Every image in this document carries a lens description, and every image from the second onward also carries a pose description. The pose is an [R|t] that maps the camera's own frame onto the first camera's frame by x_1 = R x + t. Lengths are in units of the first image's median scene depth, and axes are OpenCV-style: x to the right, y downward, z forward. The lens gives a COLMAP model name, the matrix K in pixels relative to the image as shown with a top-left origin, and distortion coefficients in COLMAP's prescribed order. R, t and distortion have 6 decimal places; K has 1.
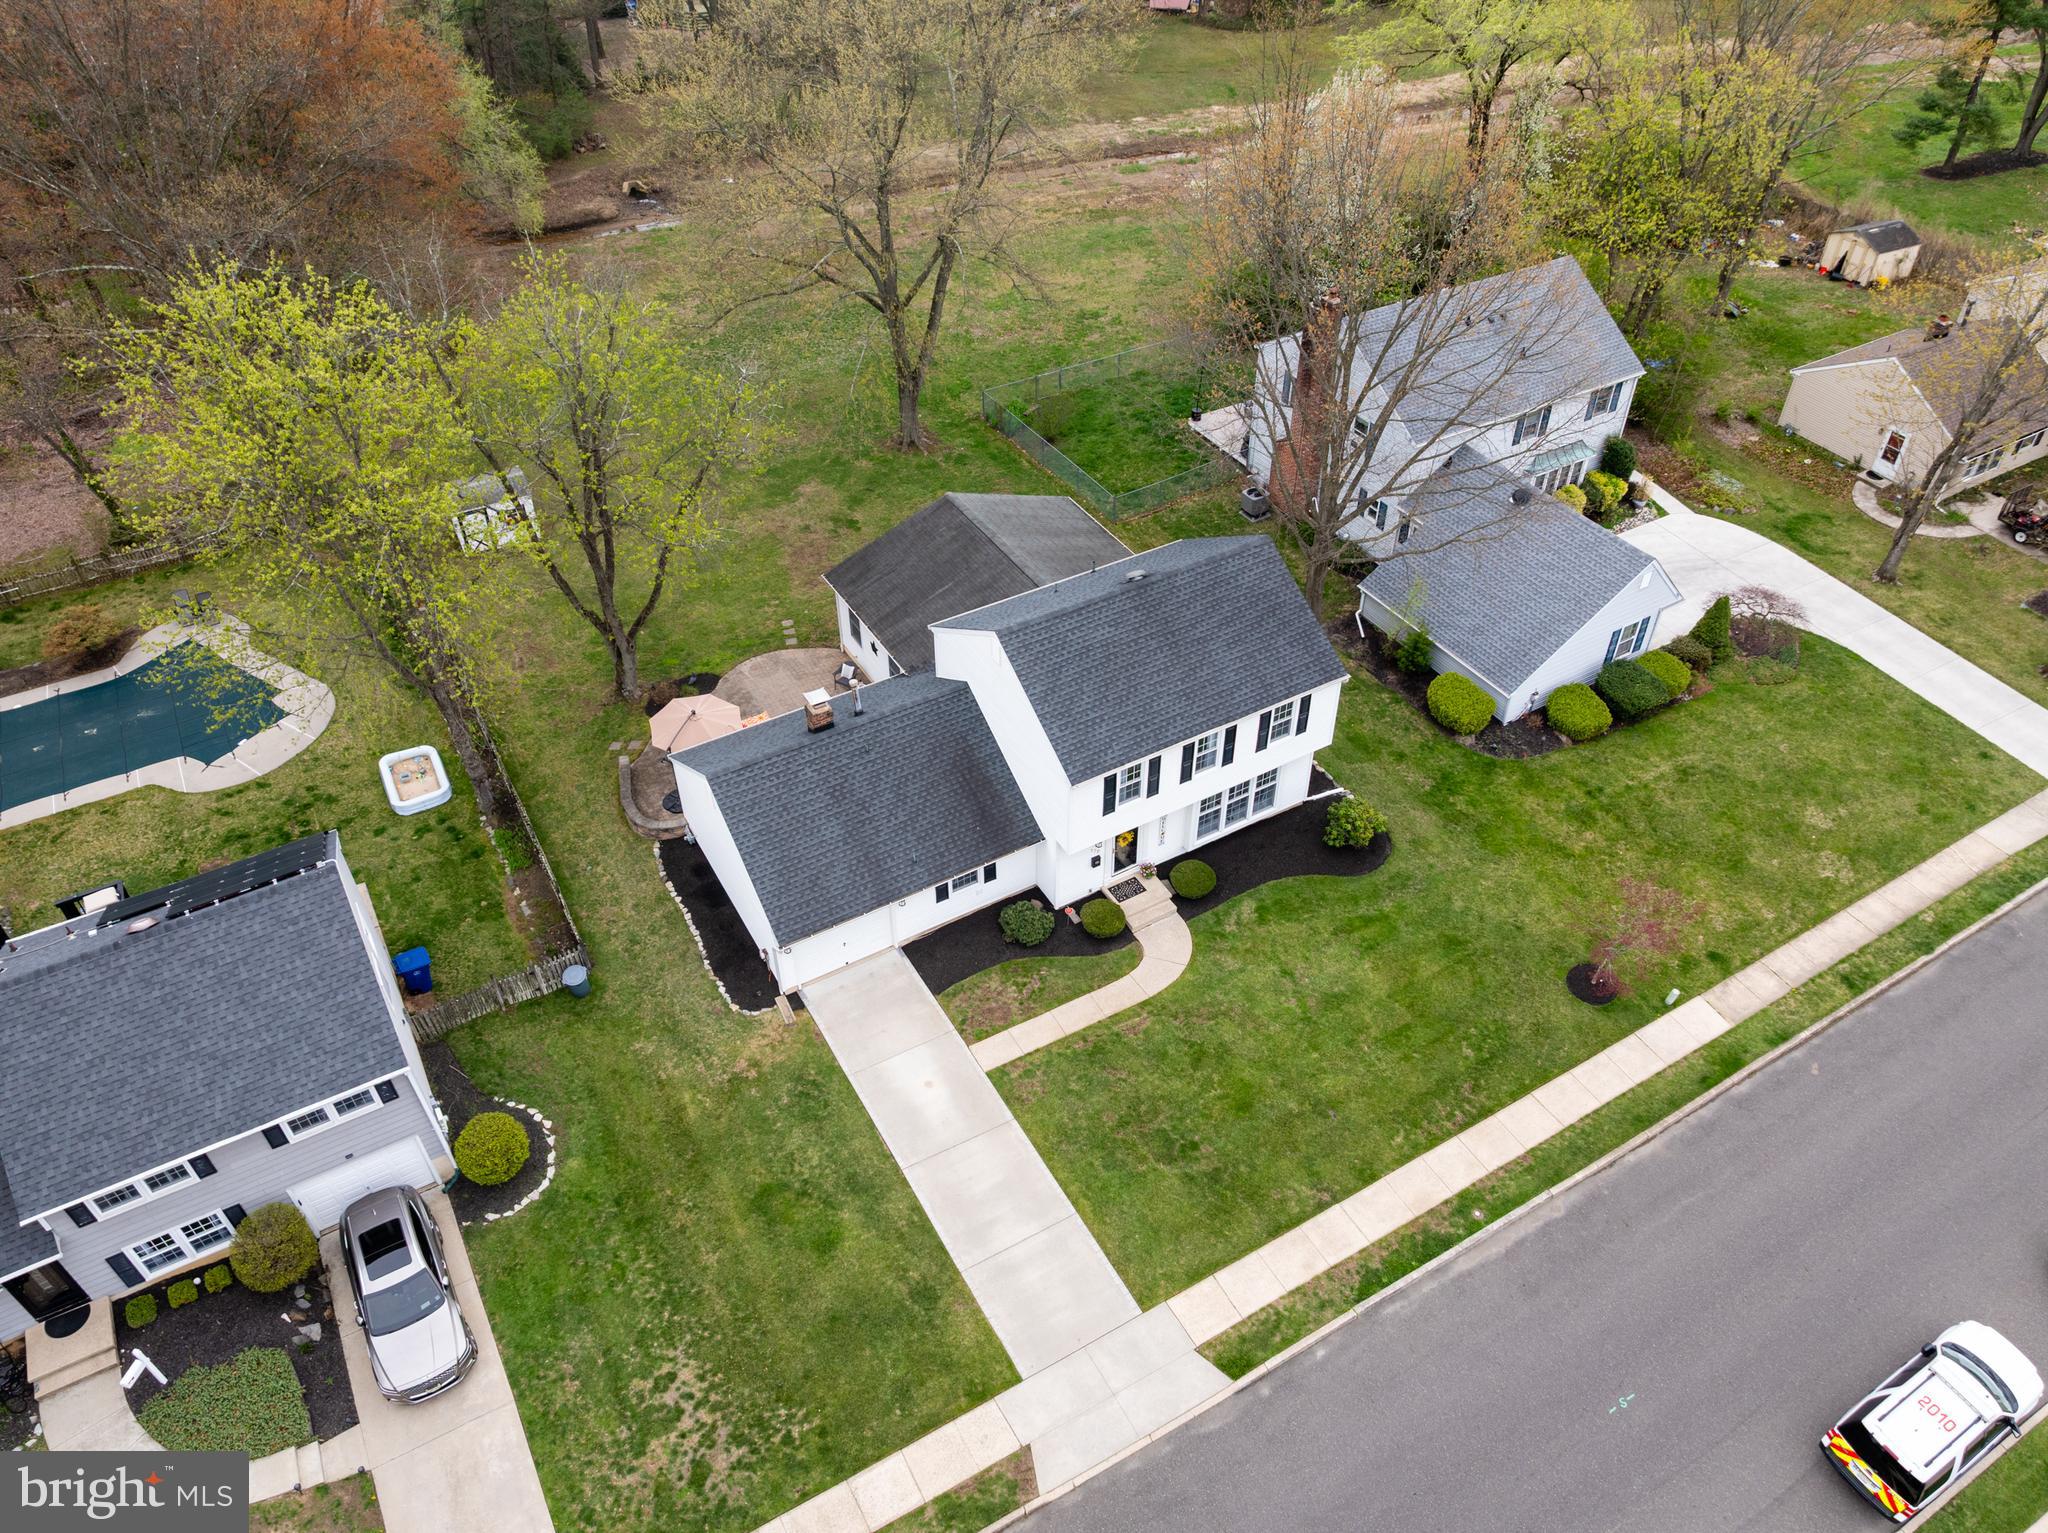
lens RADIAL K [[1442.7, 0, 1021.4], [0, 1442.7, 763.8], [0, 0, 1]] dist [-0.054245, 0.019738]
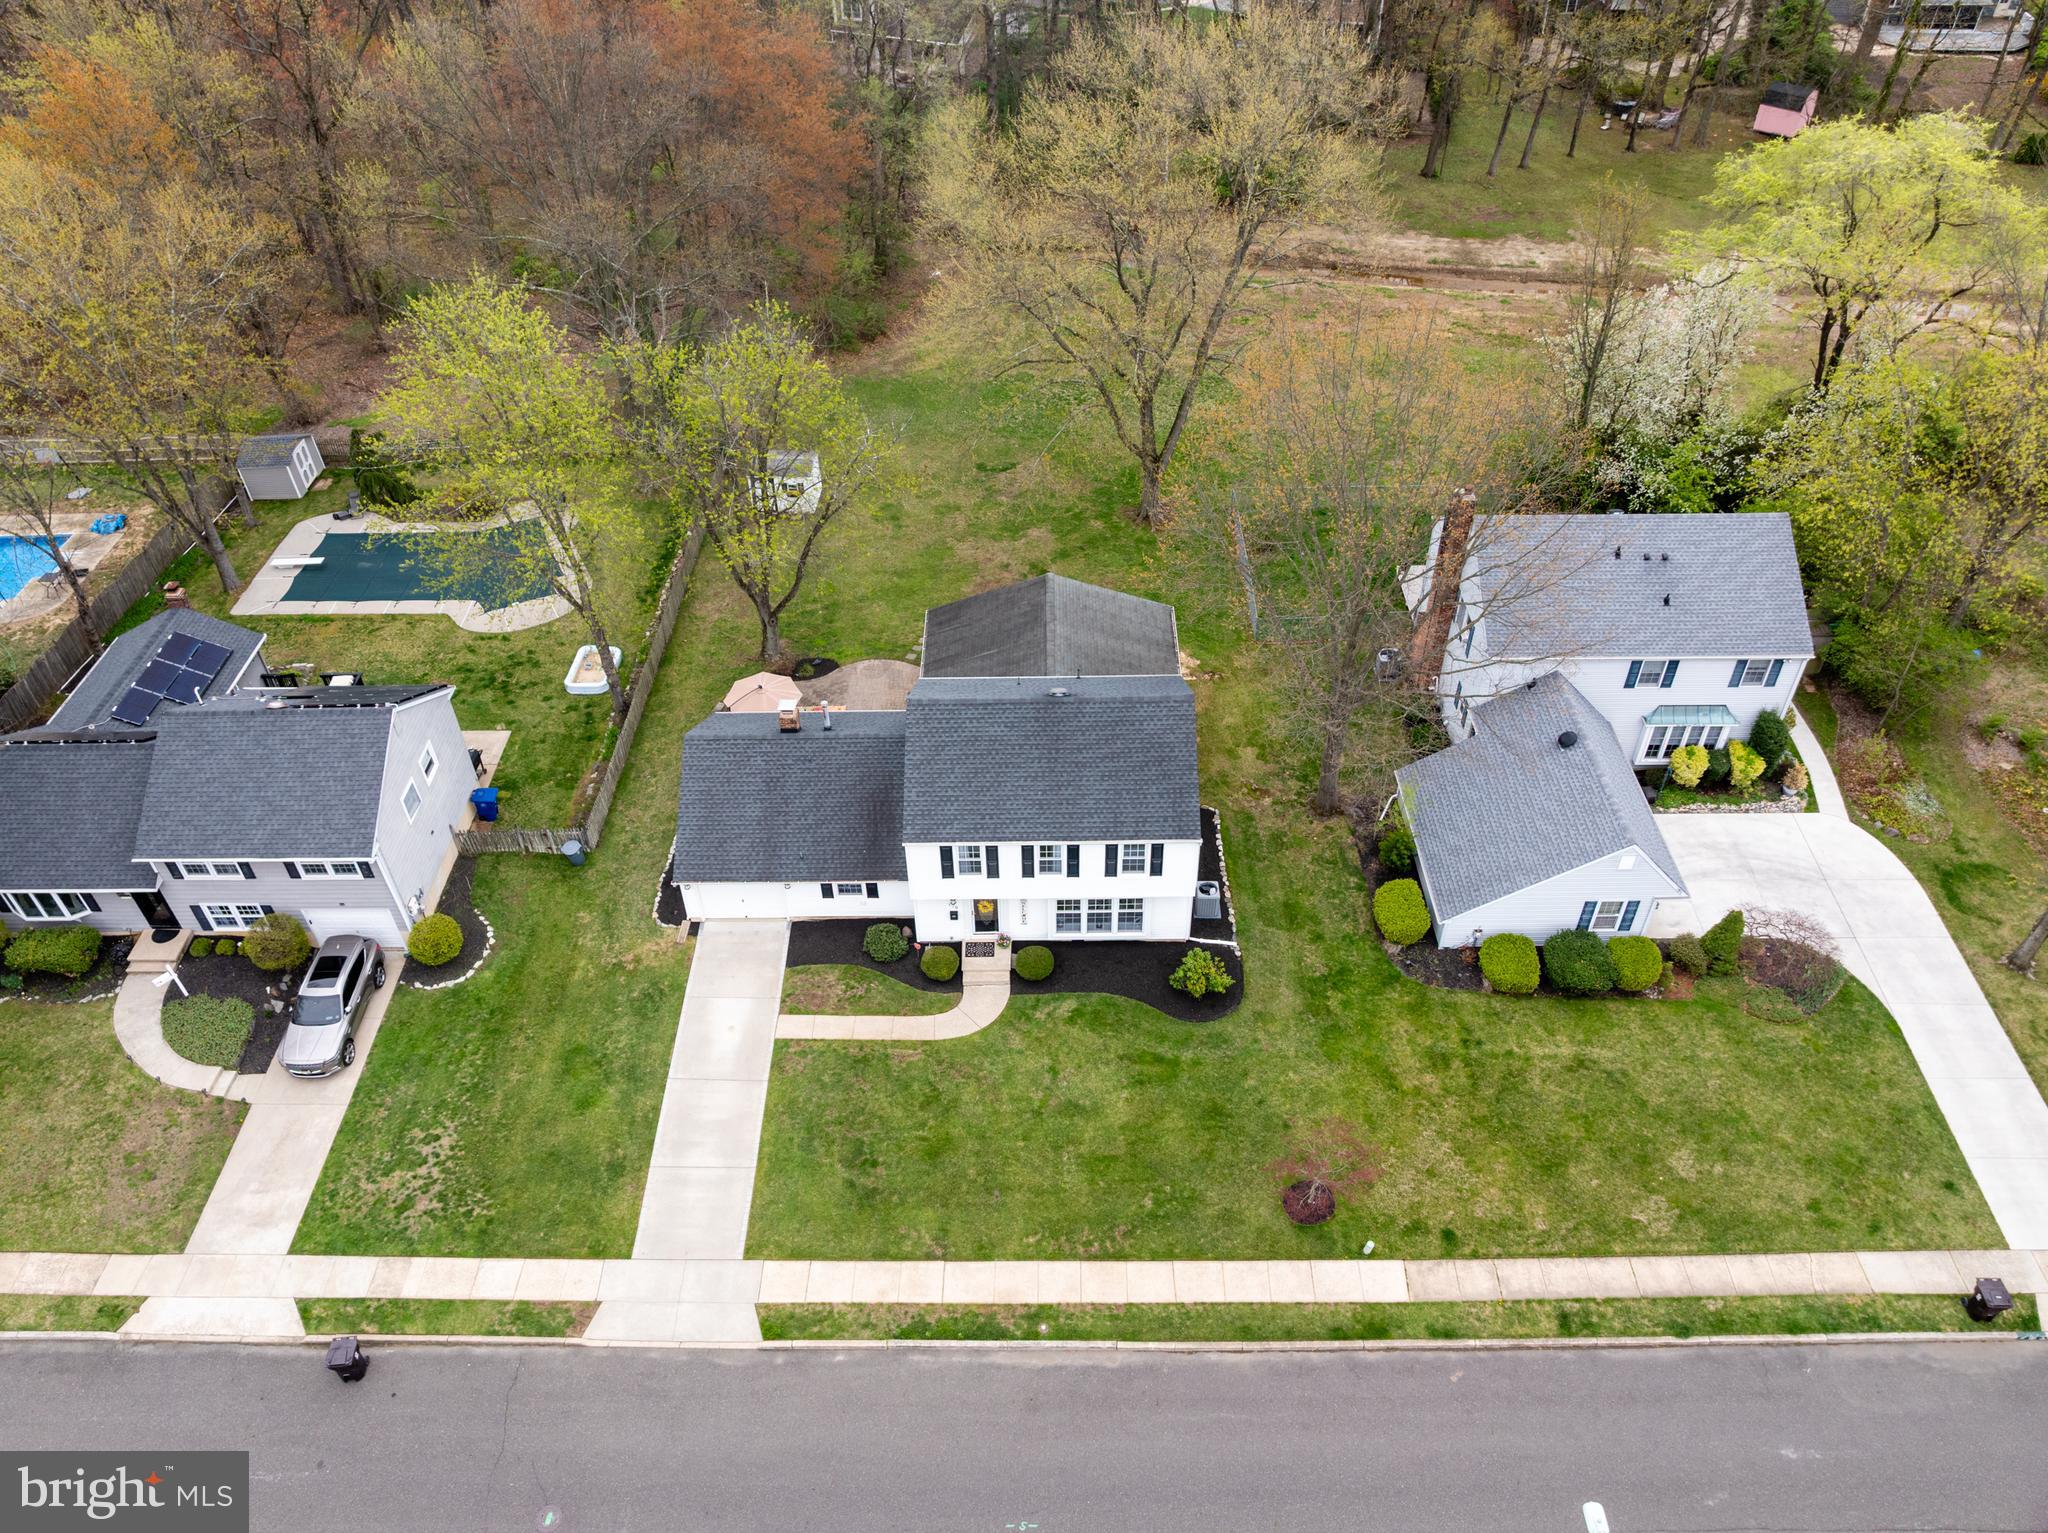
lens RADIAL K [[1442.7, 0, 1019.4], [0, 1442.7, 764.2], [0, 0, 1]] dist [-0.054245, 0.019738]
pose [[0.861970, 0.328653, -0.385998, 0.524302], [-0.325611, 0.942496, 0.075355, -0.157143], [0.388567, 0.060731, 0.919417, -0.052902]]
